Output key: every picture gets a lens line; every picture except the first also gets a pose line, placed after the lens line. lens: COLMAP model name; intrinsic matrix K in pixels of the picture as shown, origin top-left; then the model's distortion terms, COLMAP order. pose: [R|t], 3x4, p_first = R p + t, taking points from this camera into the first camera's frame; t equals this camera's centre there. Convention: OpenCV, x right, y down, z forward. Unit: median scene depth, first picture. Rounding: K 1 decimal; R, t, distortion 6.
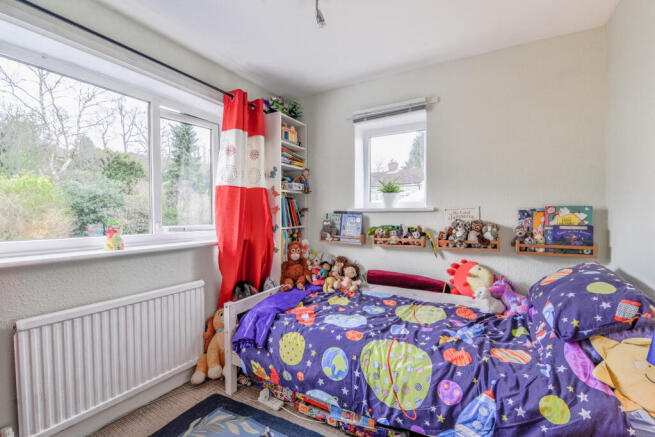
lens RADIAL K [[288.0, 0, 331.1], [0, 288.0, 219.7], [0, 0, 1]] dist [-0.000511, -0.010879]
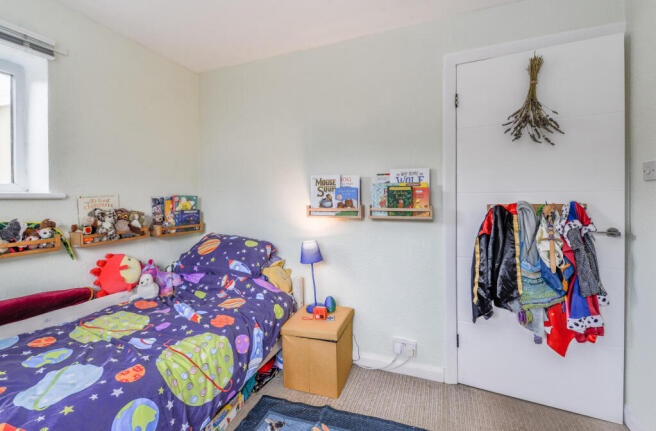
lens RADIAL K [[283.0, 0, 327.5], [0, 283.0, 202.7], [0, 0, 1]] dist [0.000394, -0.000128]
pose [[-0.127735, -0.004581, 0.991798, -0.534769], [0.029886, 0.999517, 0.008466, -0.005647], [-0.991358, 0.030723, -0.127536, 0.486147]]
